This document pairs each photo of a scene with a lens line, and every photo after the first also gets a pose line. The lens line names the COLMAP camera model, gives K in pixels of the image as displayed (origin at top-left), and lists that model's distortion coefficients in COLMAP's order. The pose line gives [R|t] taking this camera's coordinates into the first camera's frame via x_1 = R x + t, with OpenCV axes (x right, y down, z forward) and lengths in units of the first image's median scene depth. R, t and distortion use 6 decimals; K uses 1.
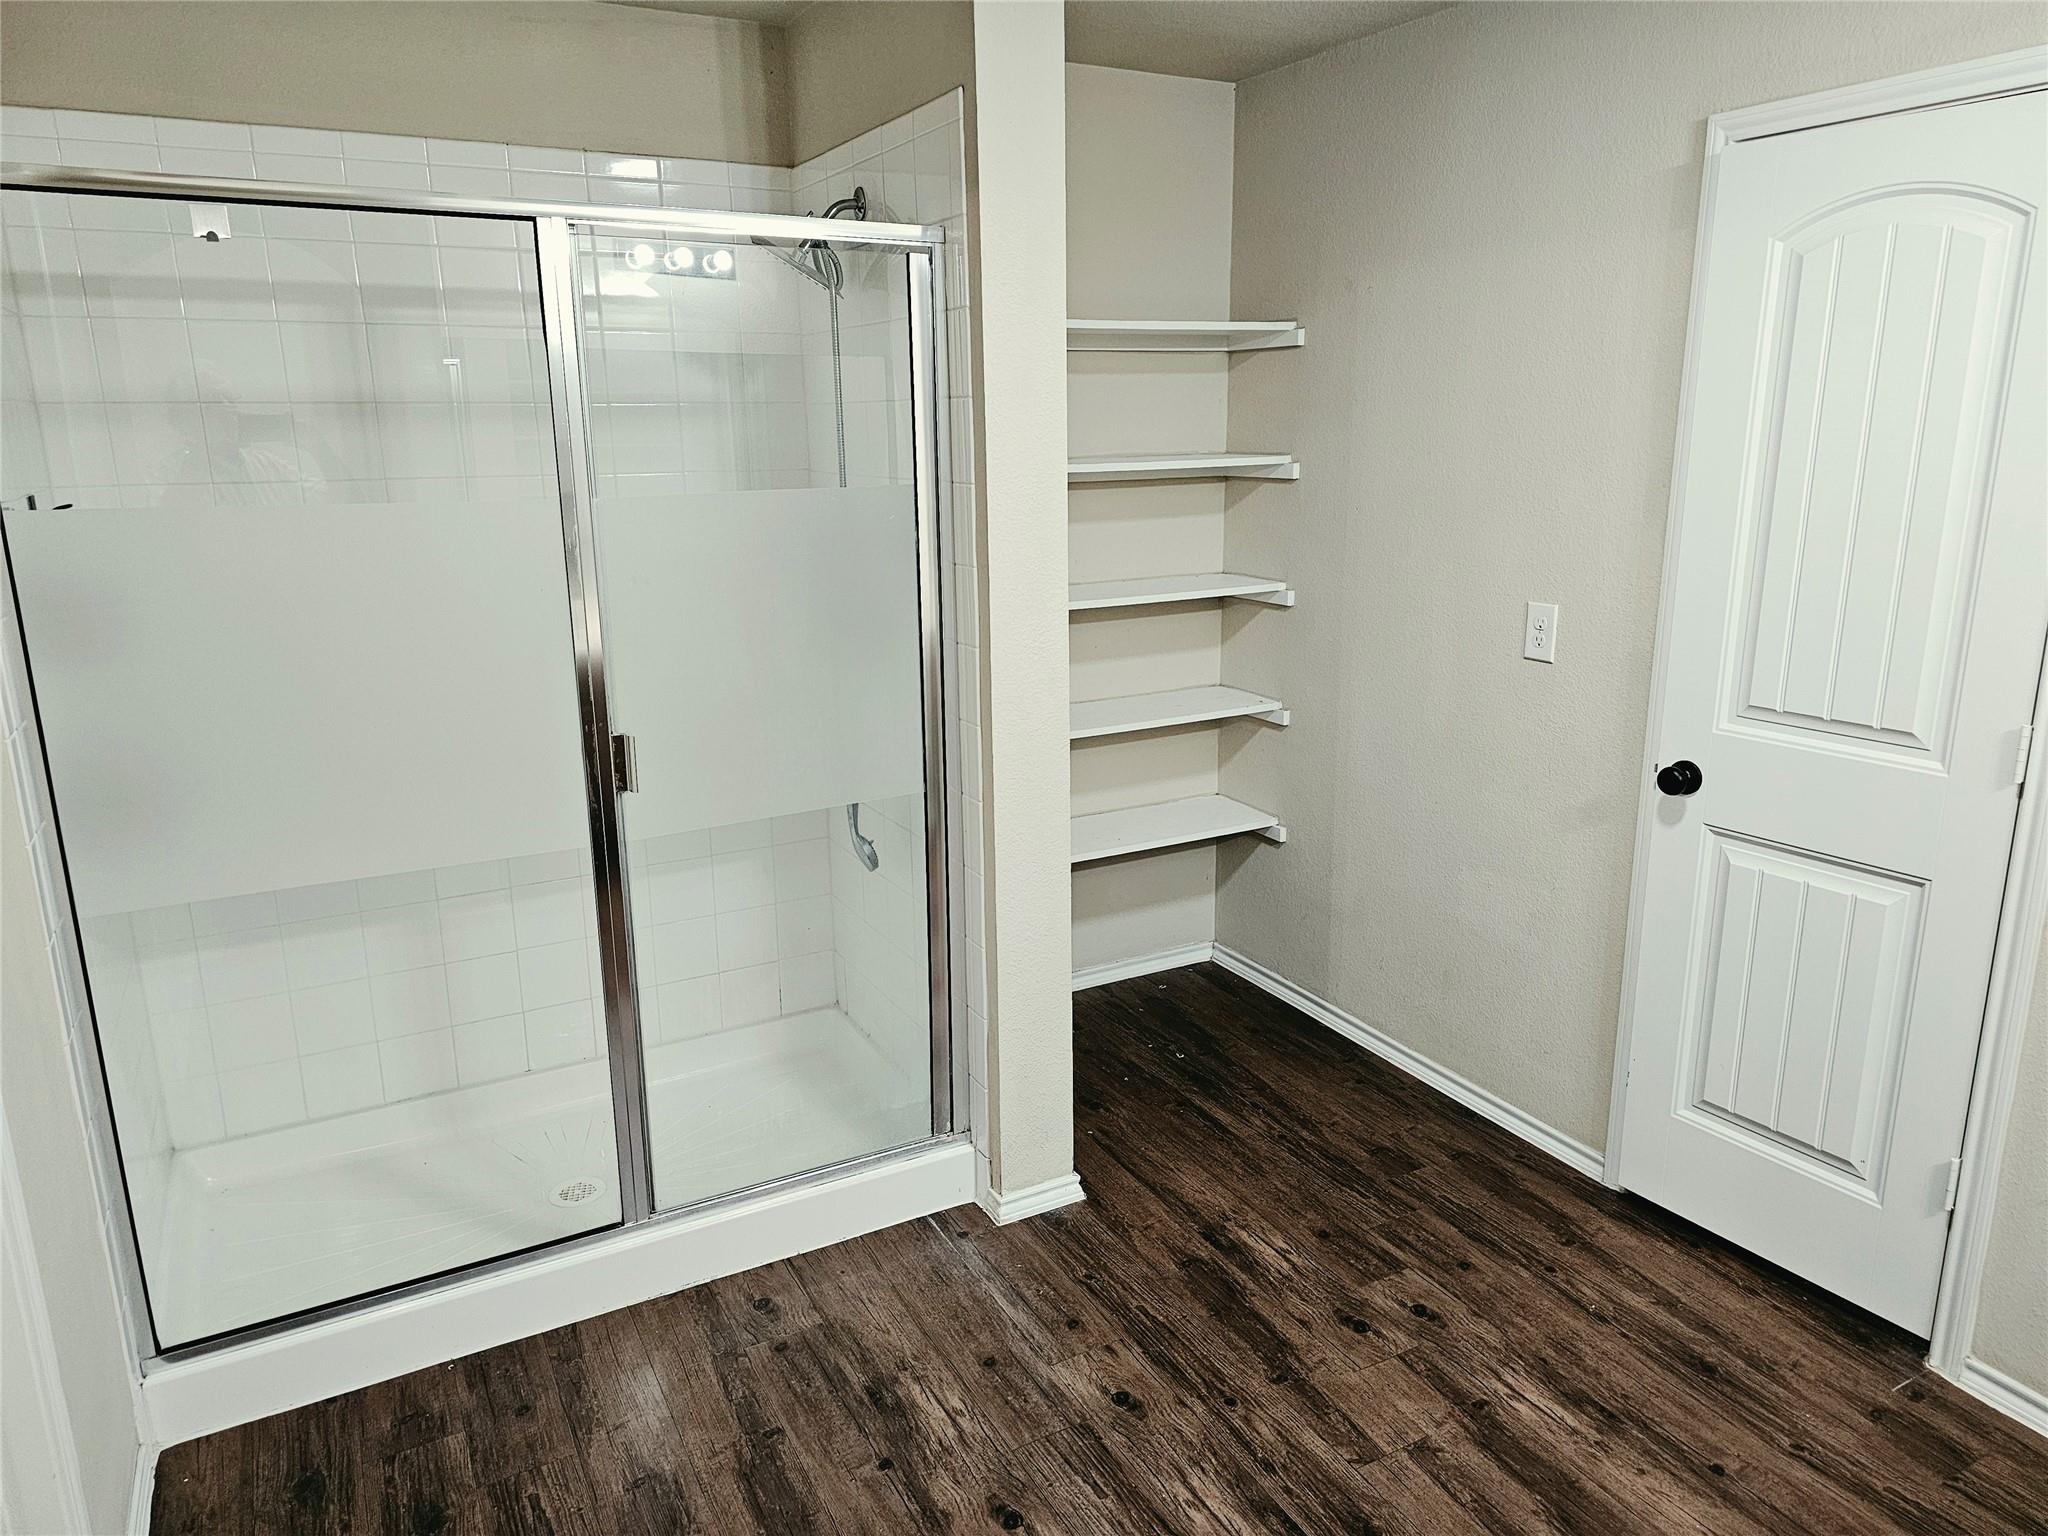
lens RADIAL K [[1382.3, 0, 1039.5], [0, 1382.3, 776.7], [0, 0, 1]] dist [0.070898, -0.059774]
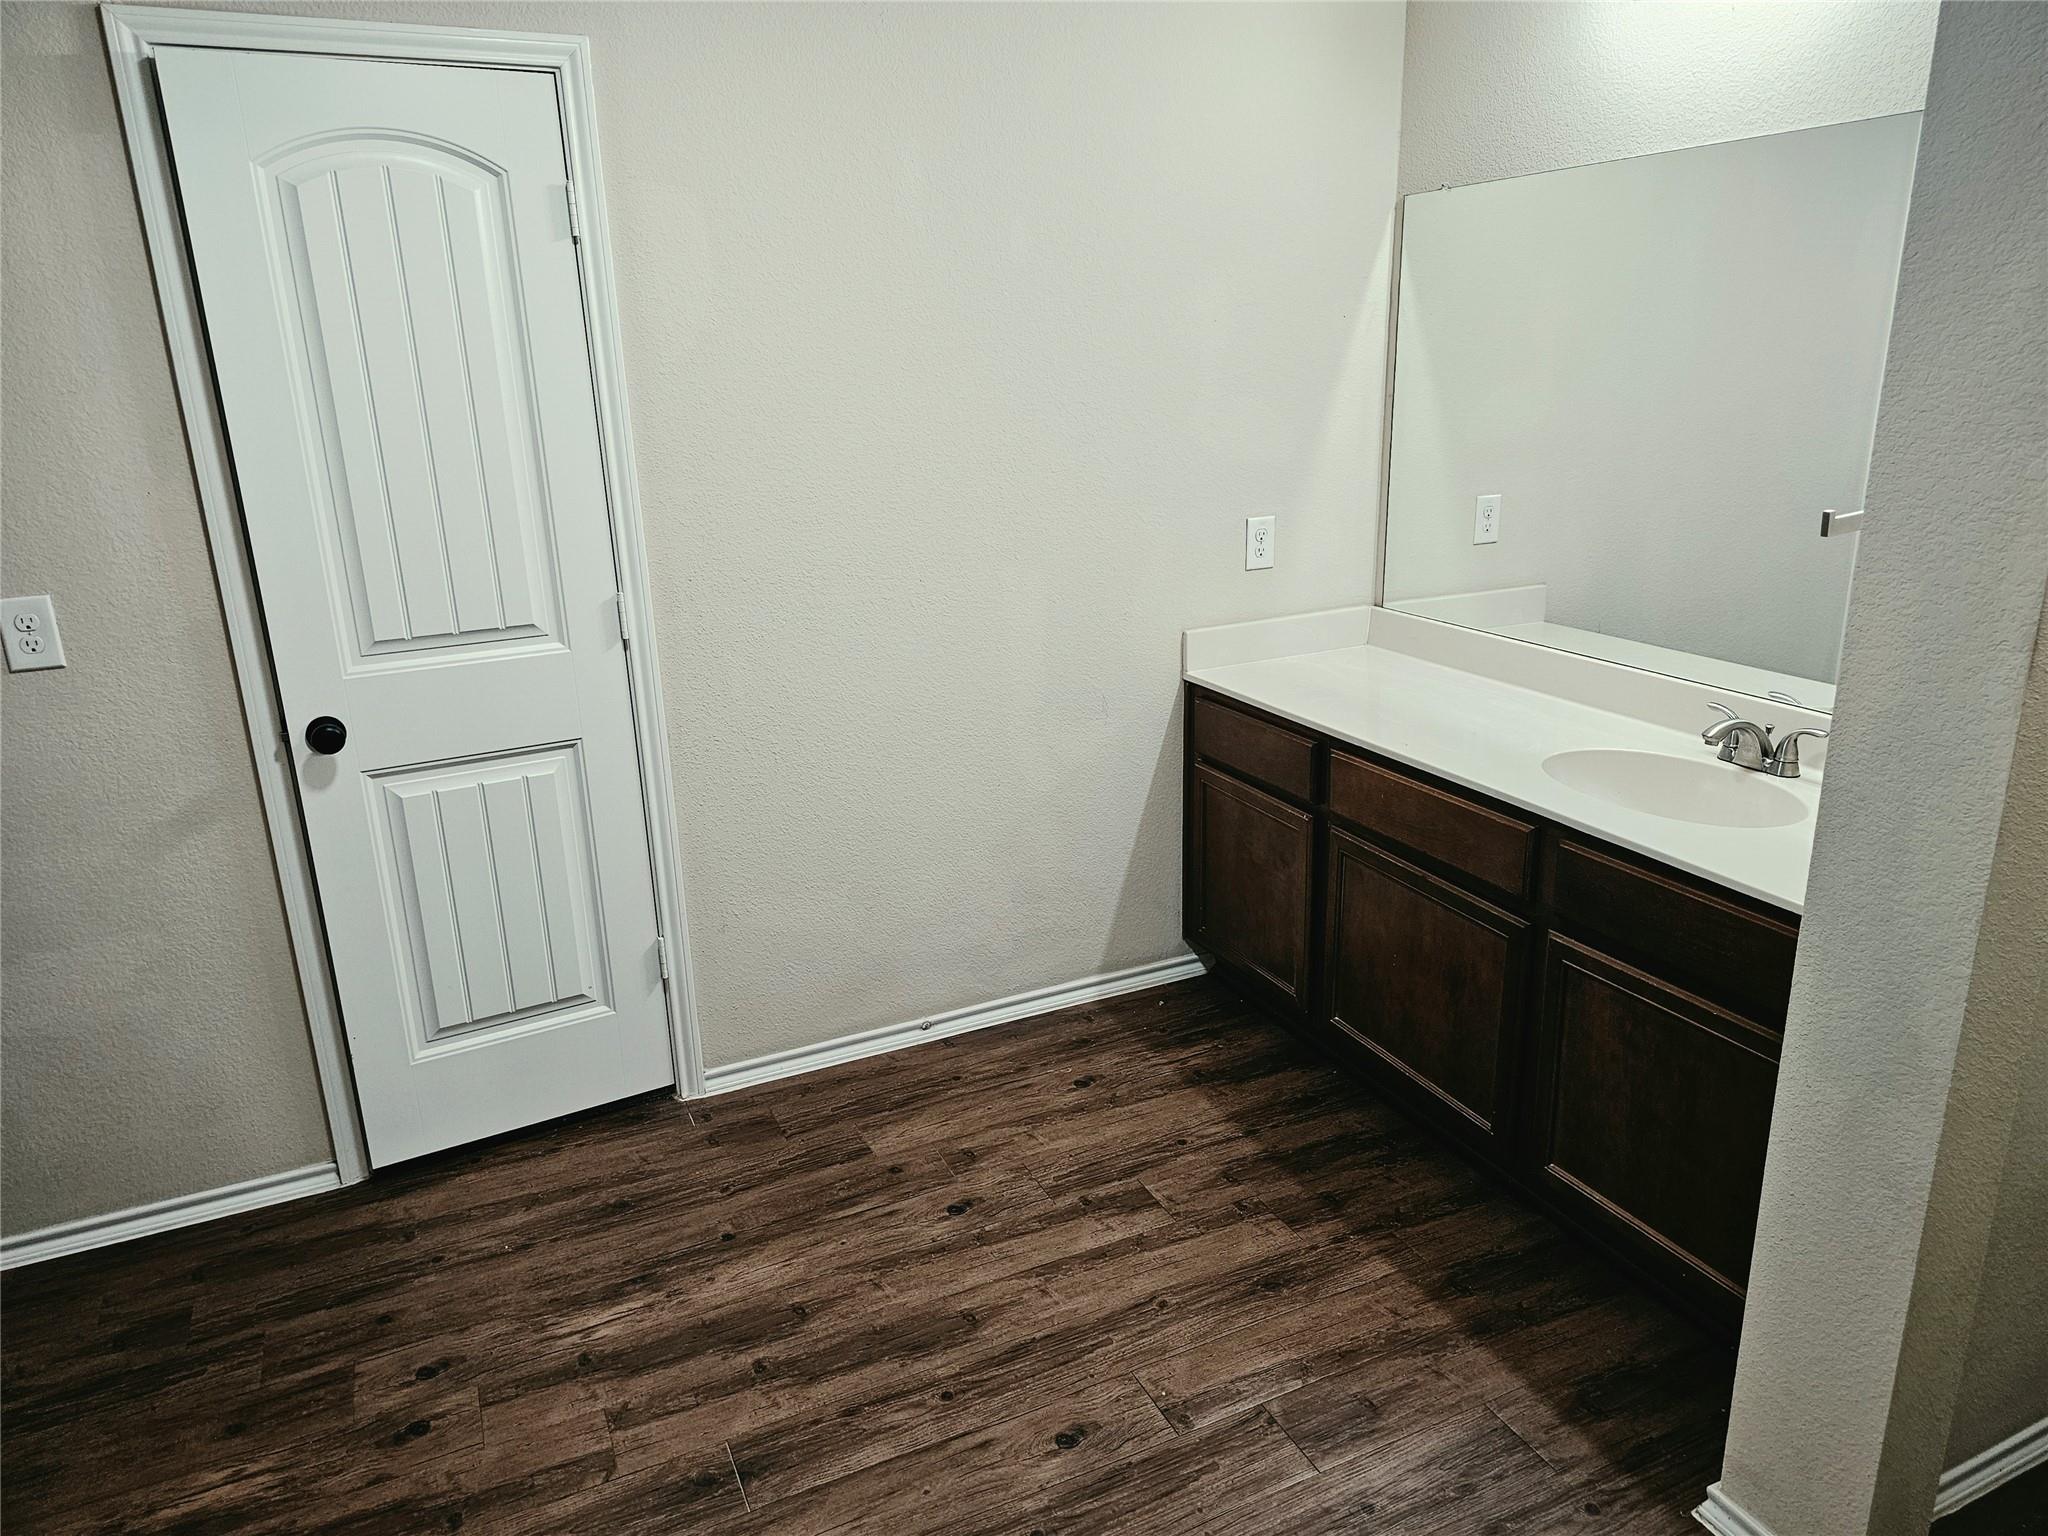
lens RADIAL K [[1382.3, 0, 1039.5], [0, 1382.3, 776.7], [0, 0, 1]] dist [0.070898, -0.059774]
pose [[0.059090, -0.292635, 0.954397, -0.455940], [0.277543, 0.923188, 0.265882, -0.096454], [-0.958894, 0.249175, 0.135770, 0.431167]]
